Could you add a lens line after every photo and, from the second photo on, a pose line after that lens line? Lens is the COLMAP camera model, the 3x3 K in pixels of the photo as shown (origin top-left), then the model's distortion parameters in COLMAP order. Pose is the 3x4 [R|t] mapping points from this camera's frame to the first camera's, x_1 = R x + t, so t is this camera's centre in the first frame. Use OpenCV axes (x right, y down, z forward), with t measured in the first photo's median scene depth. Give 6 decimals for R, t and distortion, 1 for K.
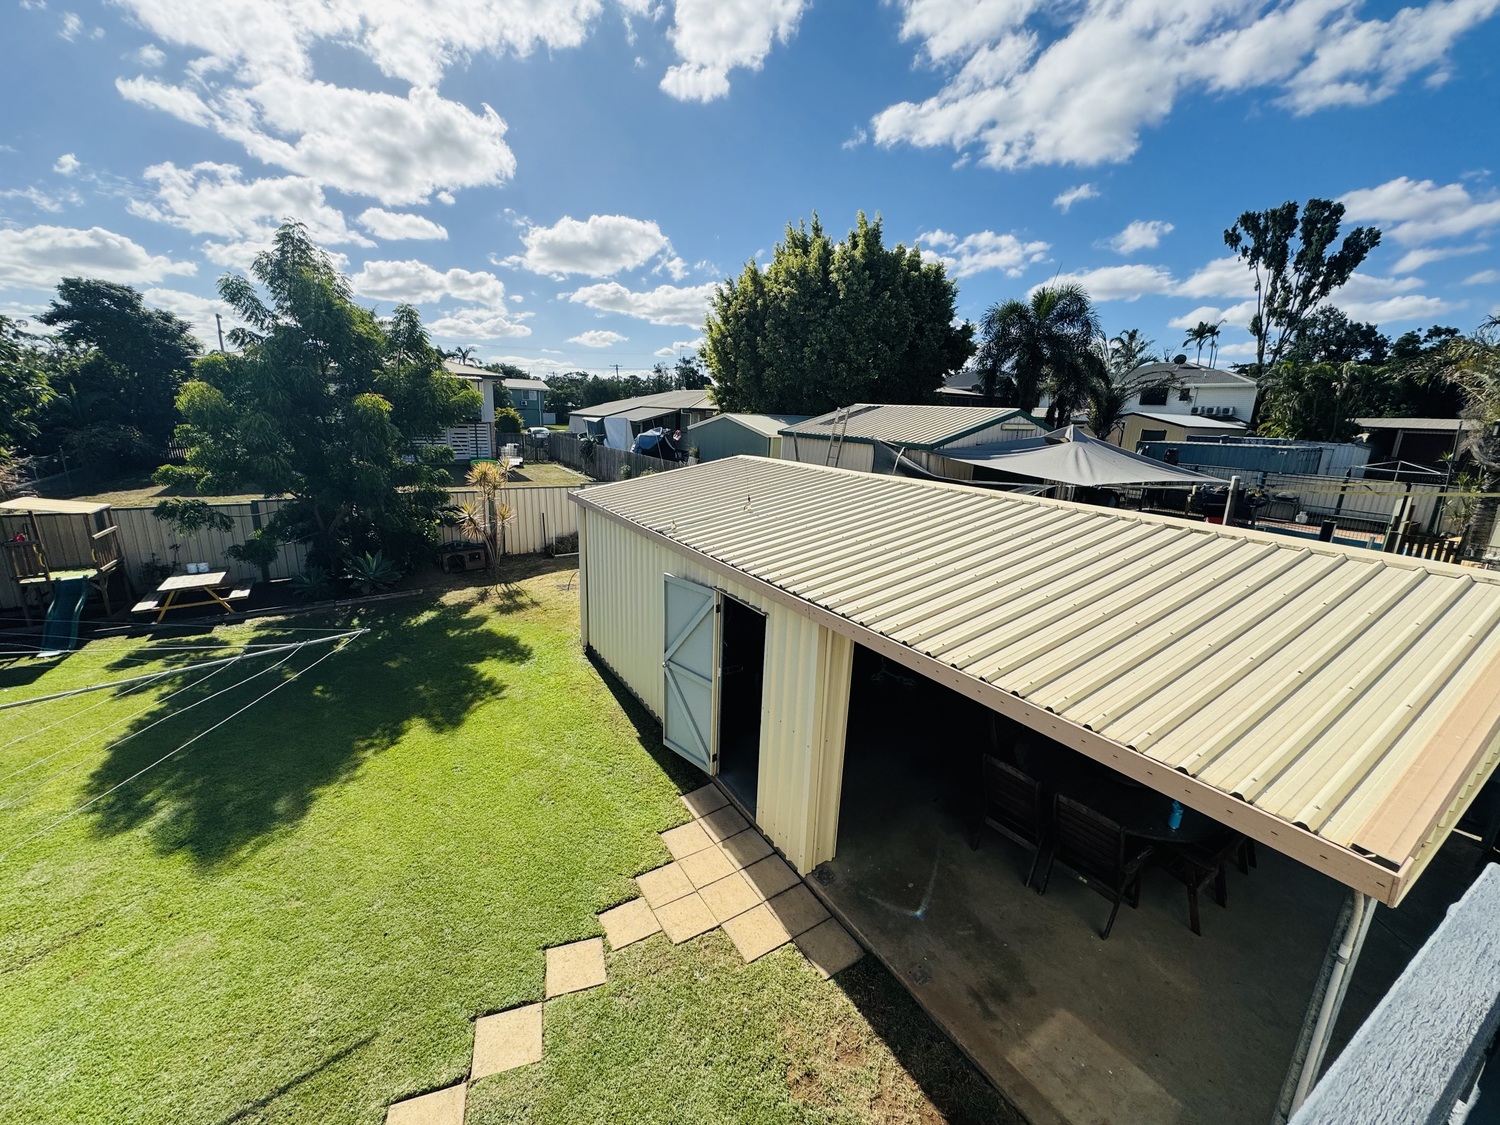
lens RADIAL K [[597.7, 0, 750.0], [0, 597.7, 562.5], [0, 0, 1]] dist [-0.000256, 0.000148]
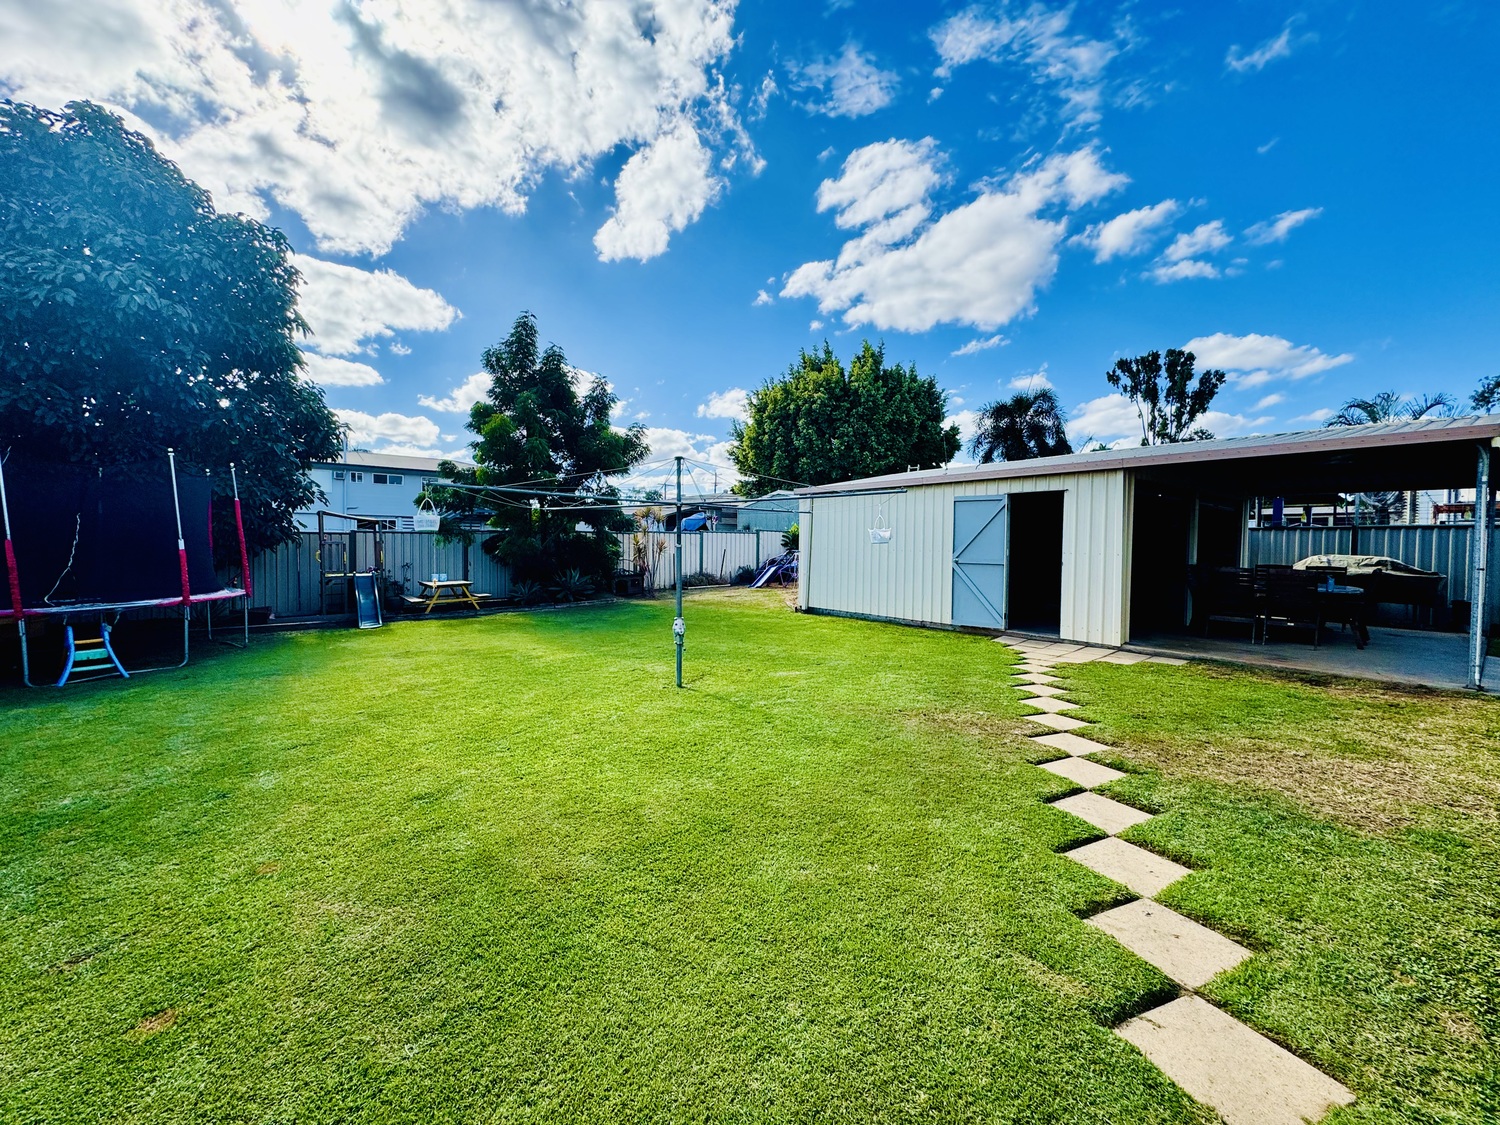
lens RADIAL K [[612.8, 0, 750.0], [0, 612.8, 562.5], [0, 0, 1]] dist [0.001478, 0.000043]
pose [[0.992300, -0.029767, 0.120224, -0.117382], [0.055418, 0.974808, -0.216051, 0.067764], [-0.110765, 0.221050, 0.968952, -0.055334]]
